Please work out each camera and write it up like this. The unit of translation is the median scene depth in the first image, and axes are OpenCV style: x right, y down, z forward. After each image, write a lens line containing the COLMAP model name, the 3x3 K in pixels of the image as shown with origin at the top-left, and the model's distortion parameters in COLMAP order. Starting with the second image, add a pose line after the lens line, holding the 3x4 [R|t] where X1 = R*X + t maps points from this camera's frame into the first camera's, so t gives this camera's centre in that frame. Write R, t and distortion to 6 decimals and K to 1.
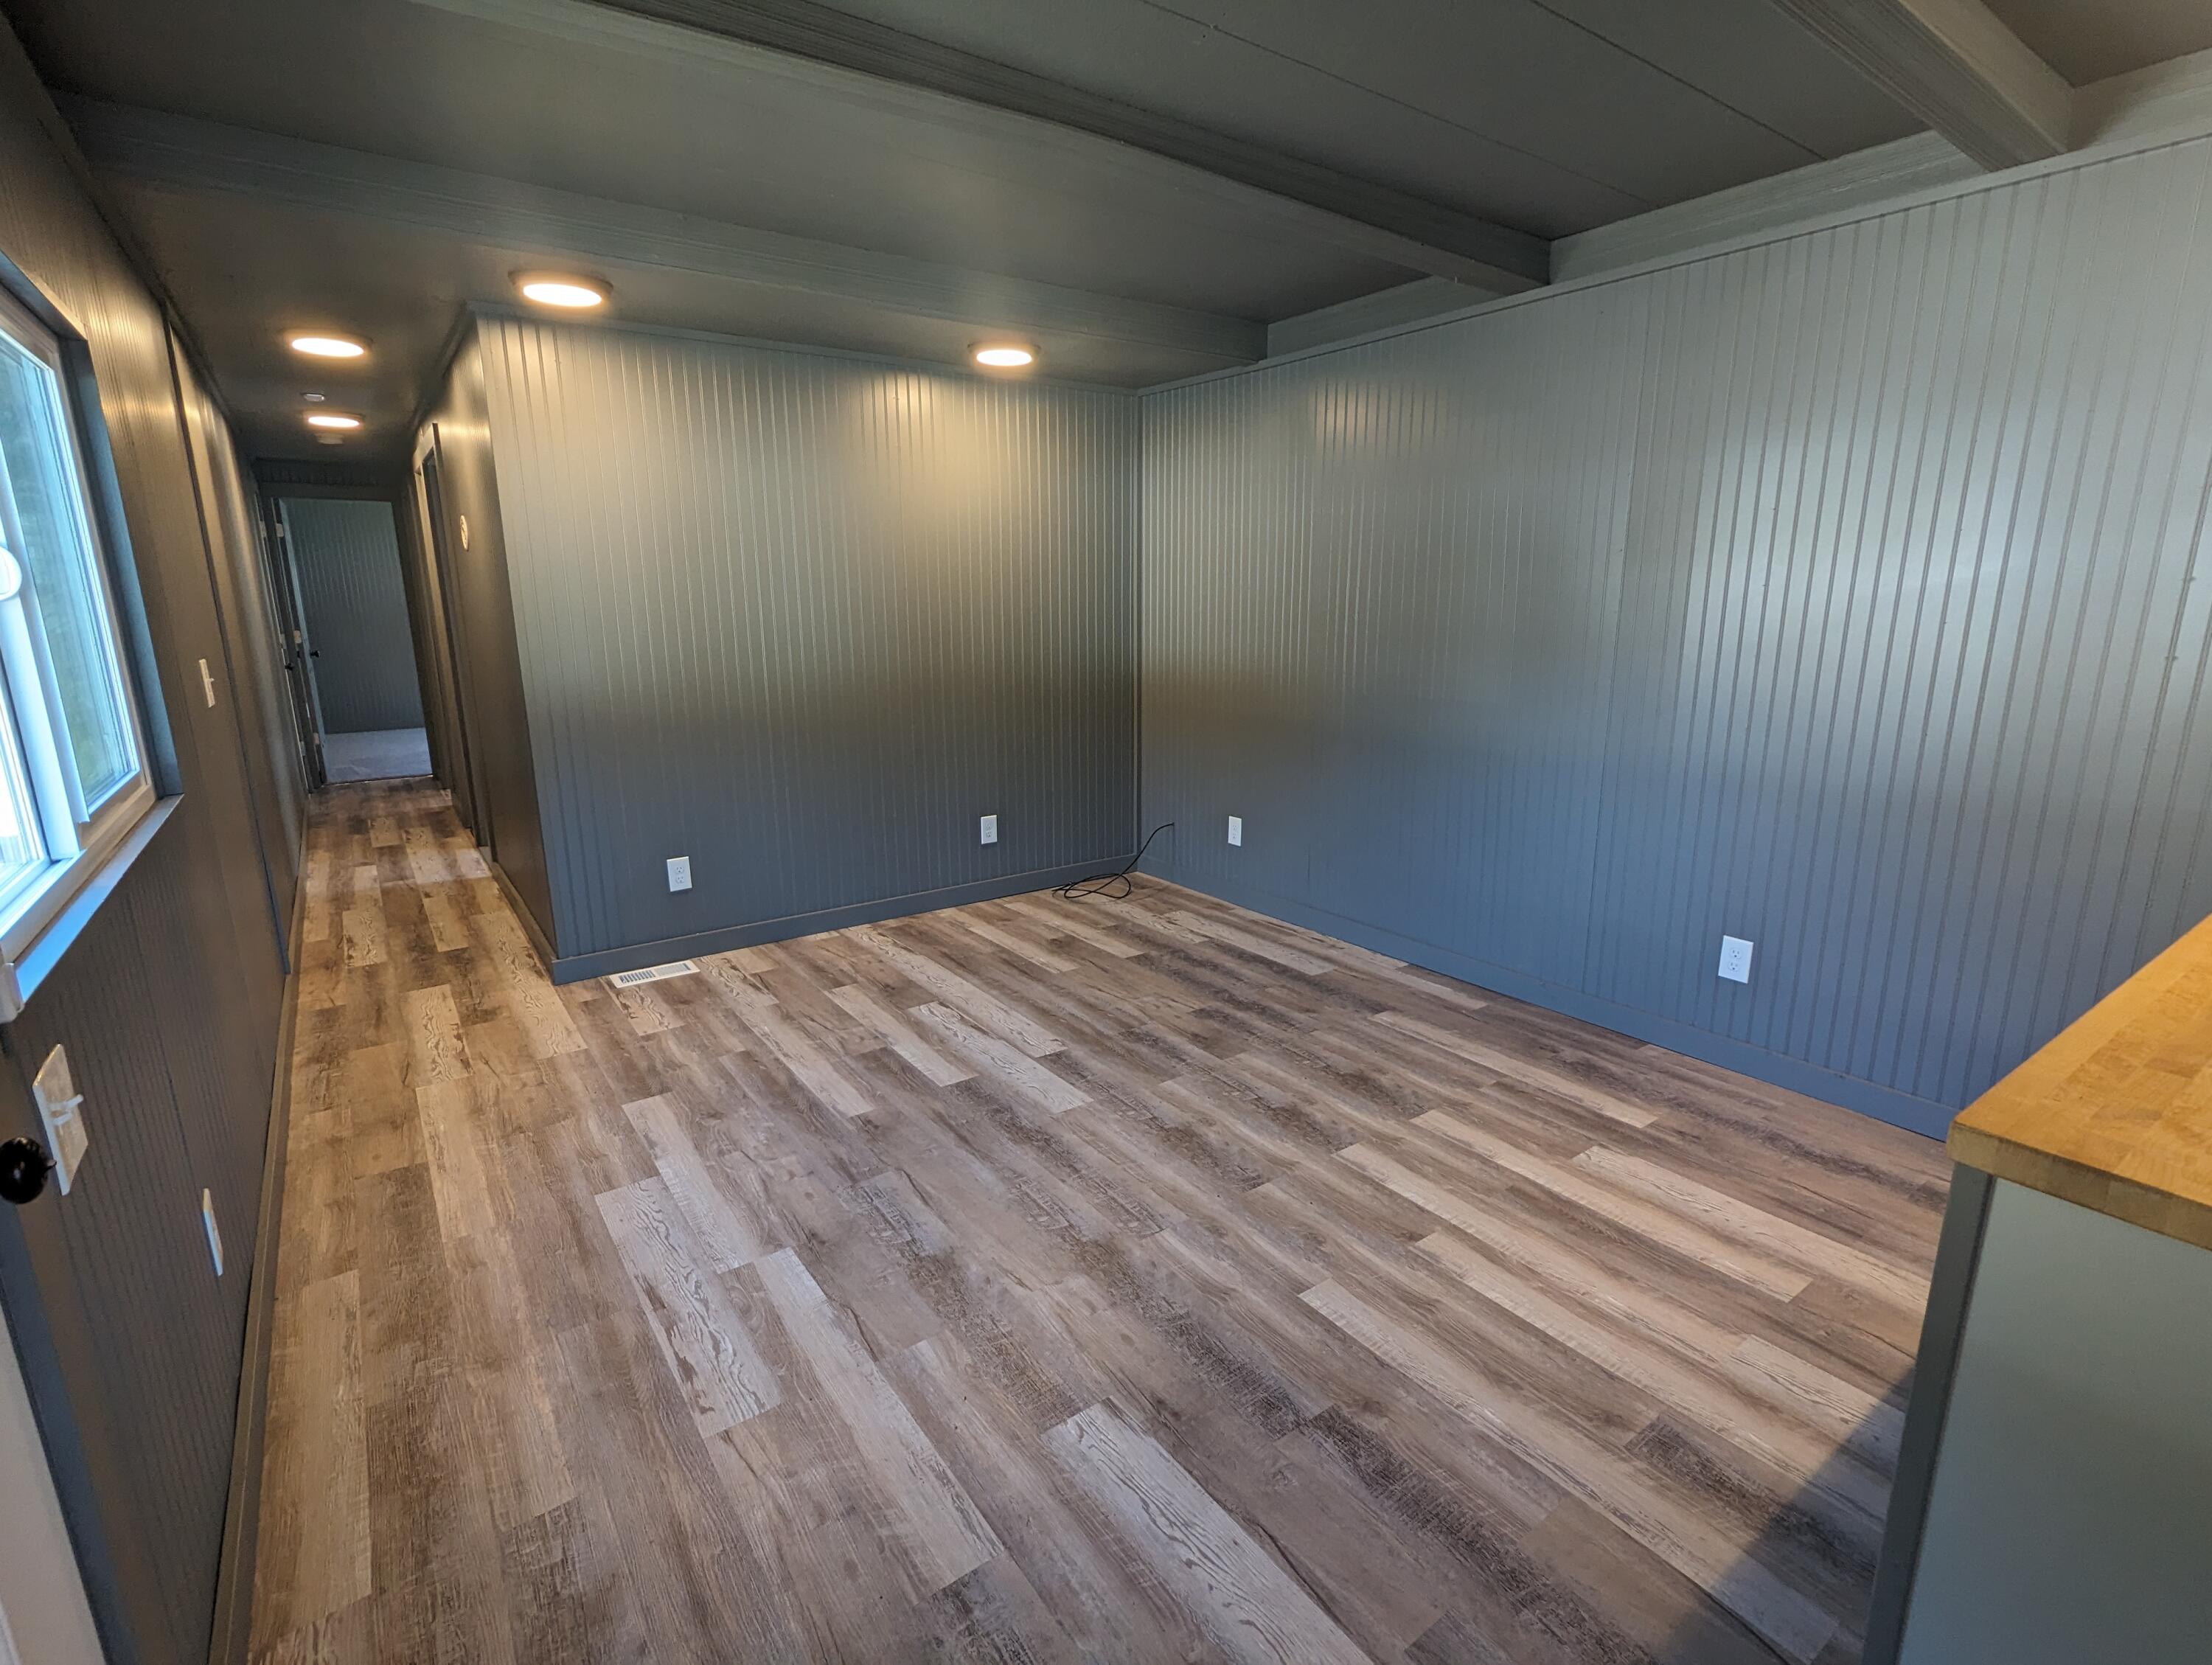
lens RADIAL K [[1055.5, 0, 1106.0], [0, 1055.5, 832.5], [0, 0, 1]] dist [0.002668, 0.001450]
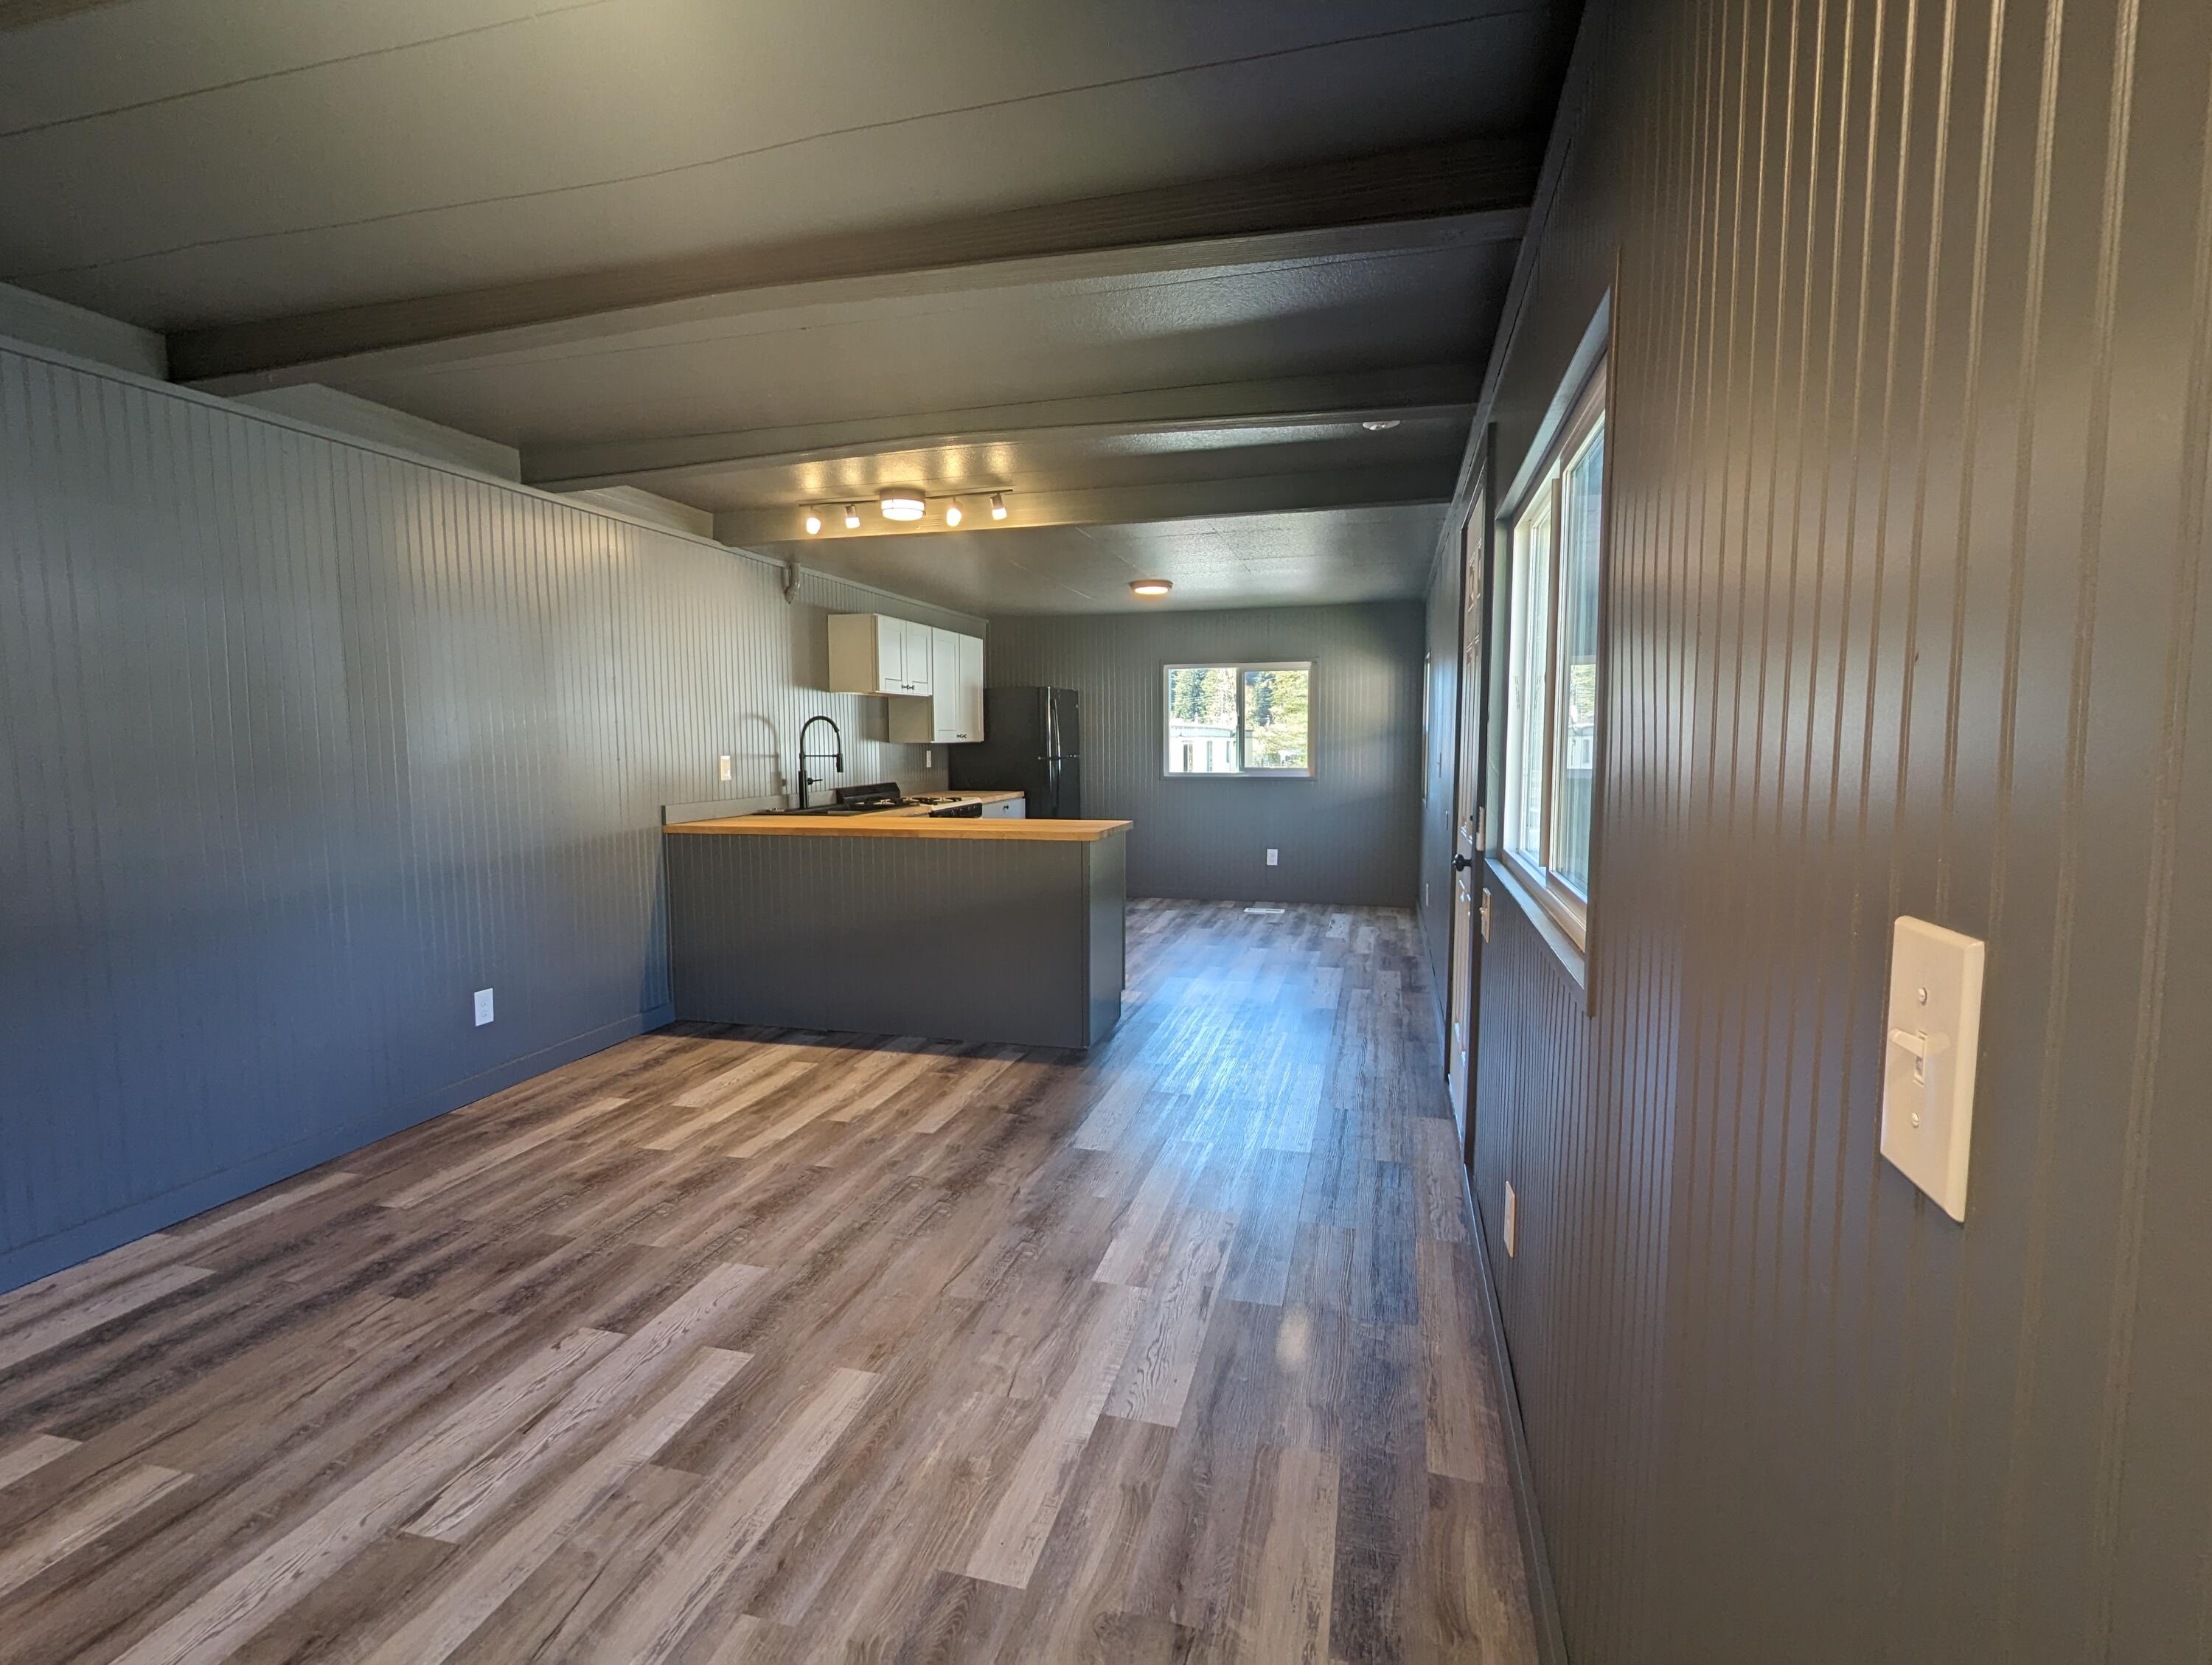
lens RADIAL K [[1055.5, 0, 1106.0], [0, 1055.5, 832.5], [0, 0, 1]] dist [0.002668, 0.001450]
pose [[-0.633545, -0.058340, 0.771504, -0.813793], [0.184498, 0.956996, 0.223873, -0.218693], [-0.751387, 0.284174, -0.595536, 1.082328]]
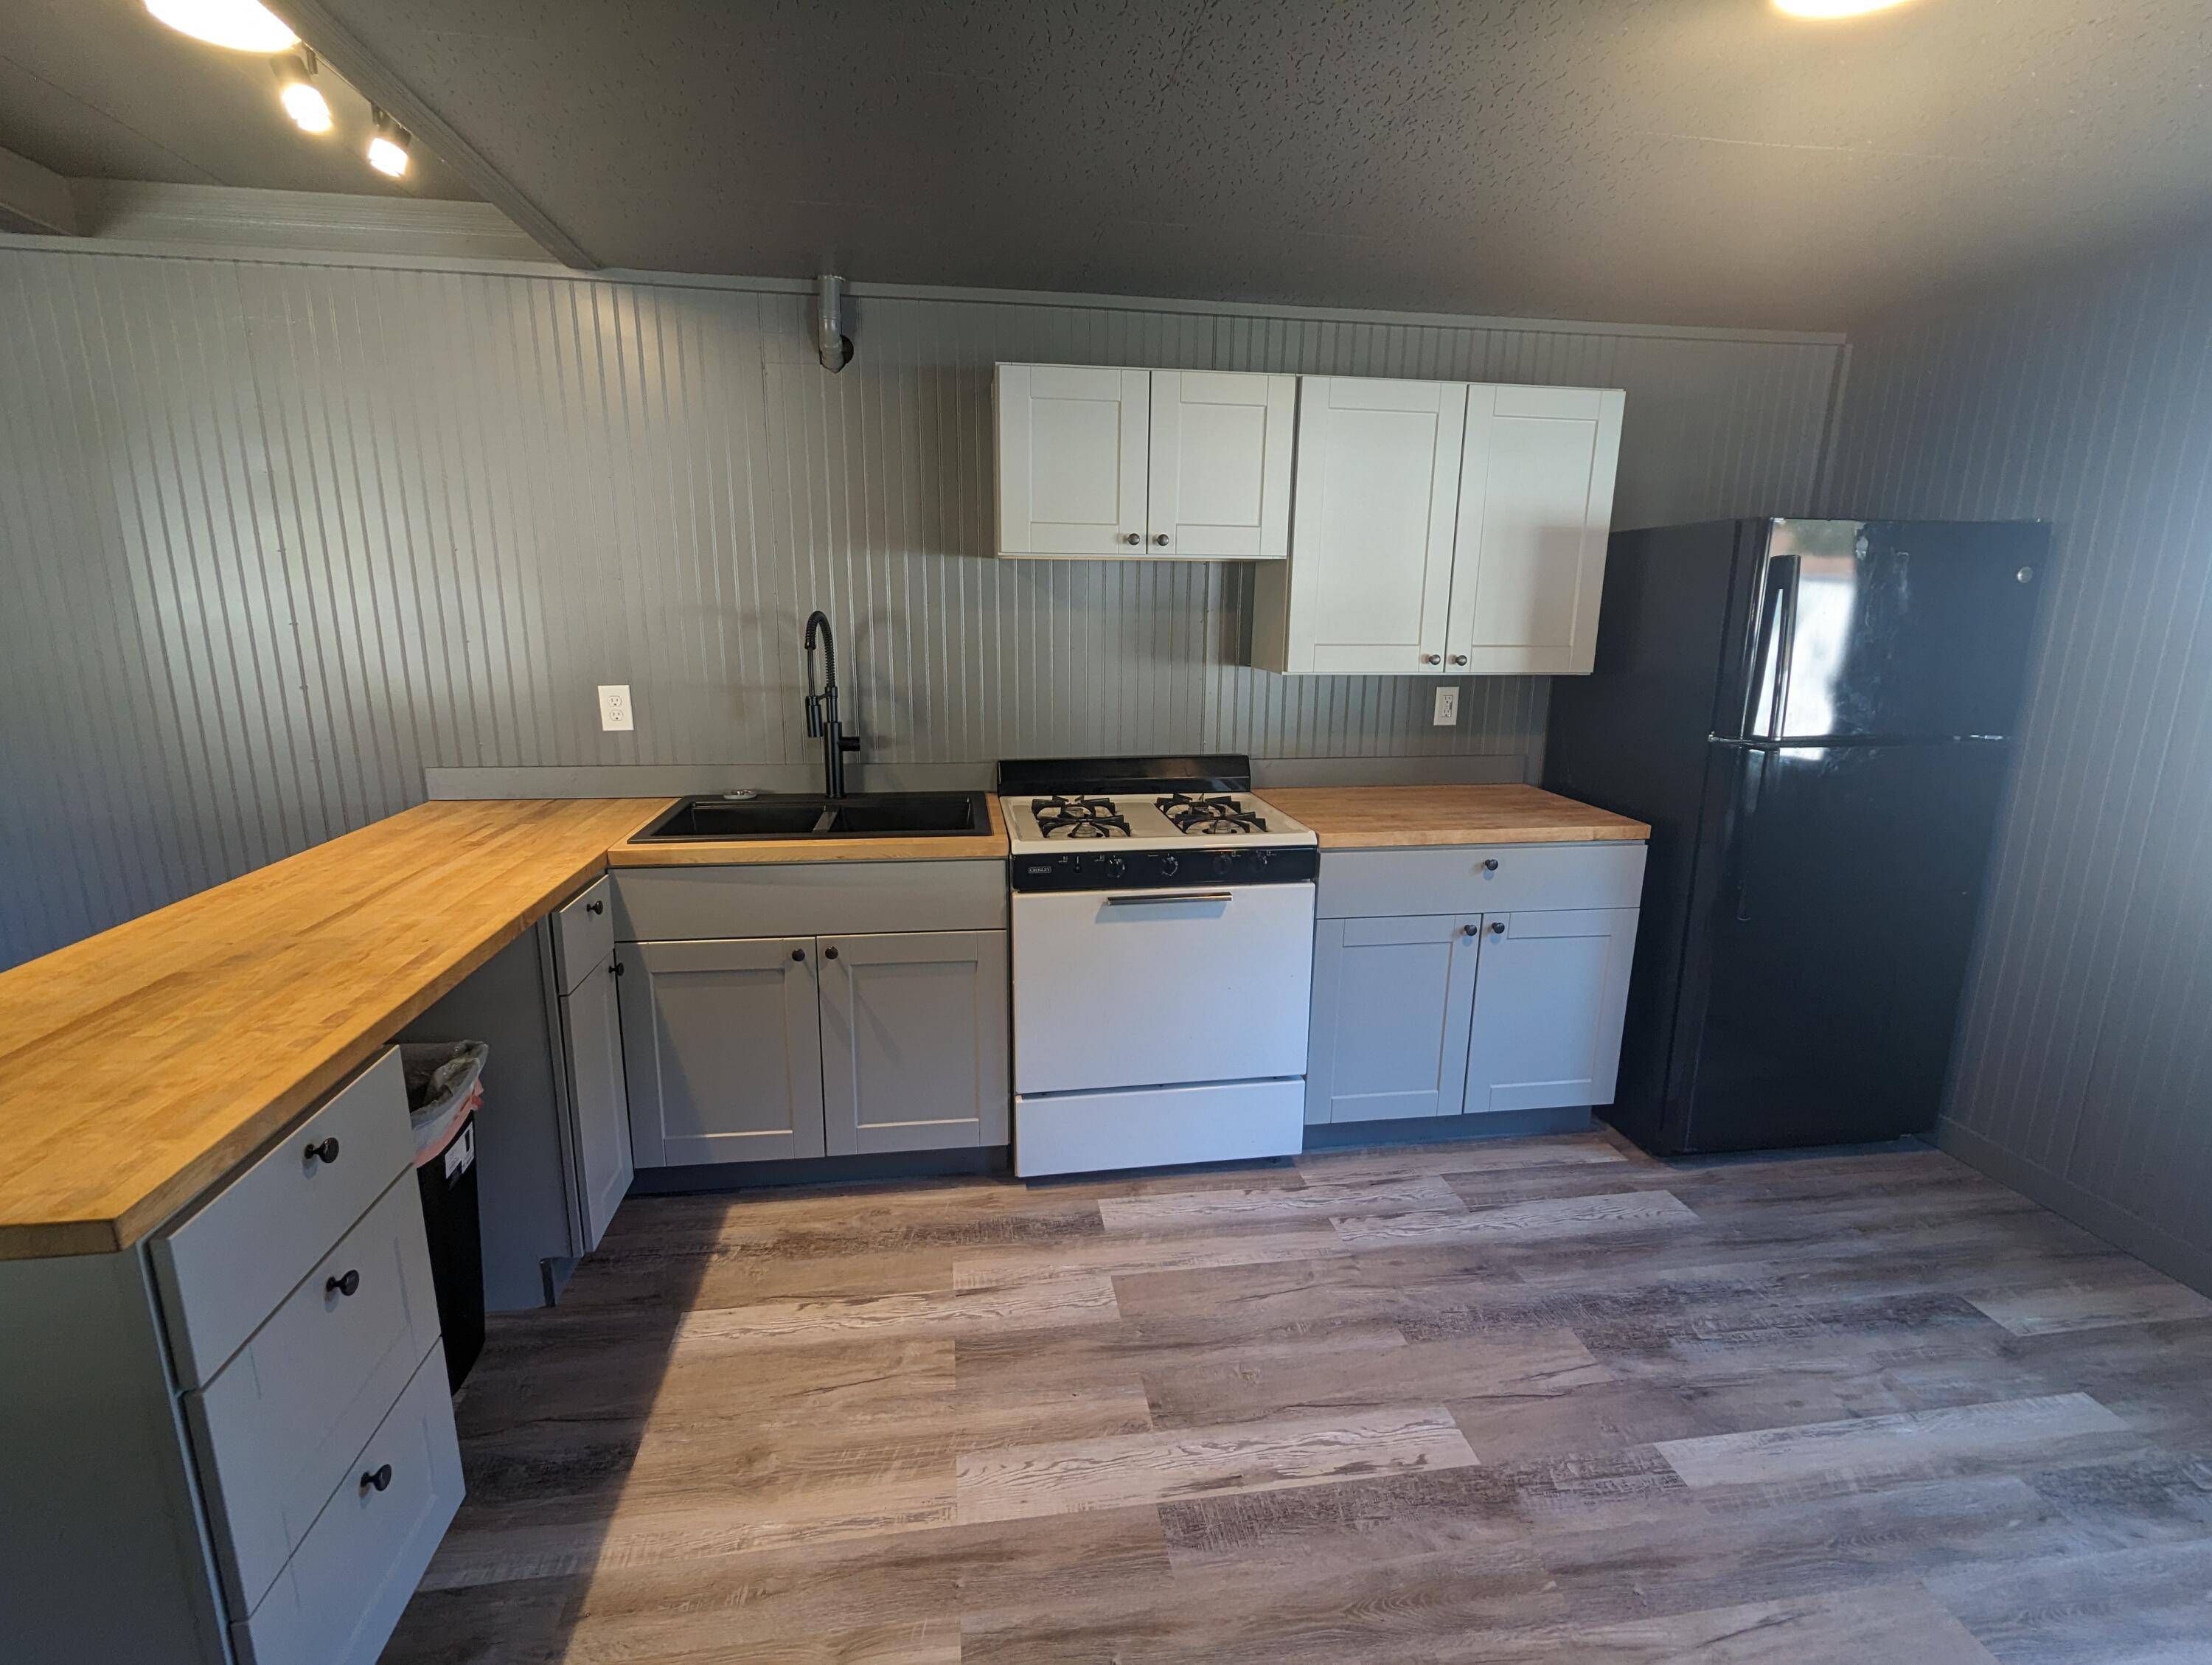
lens RADIAL K [[1055.5, 0, 1106.0], [0, 1055.5, 832.5], [0, 0, 1]] dist [0.002668, 0.001450]
pose [[0.456601, -0.186564, 0.869891, 0.232488], [0.185230, 0.976274, 0.112153, 0.025793], [-0.870176, 0.109921, 0.480325, -0.279455]]
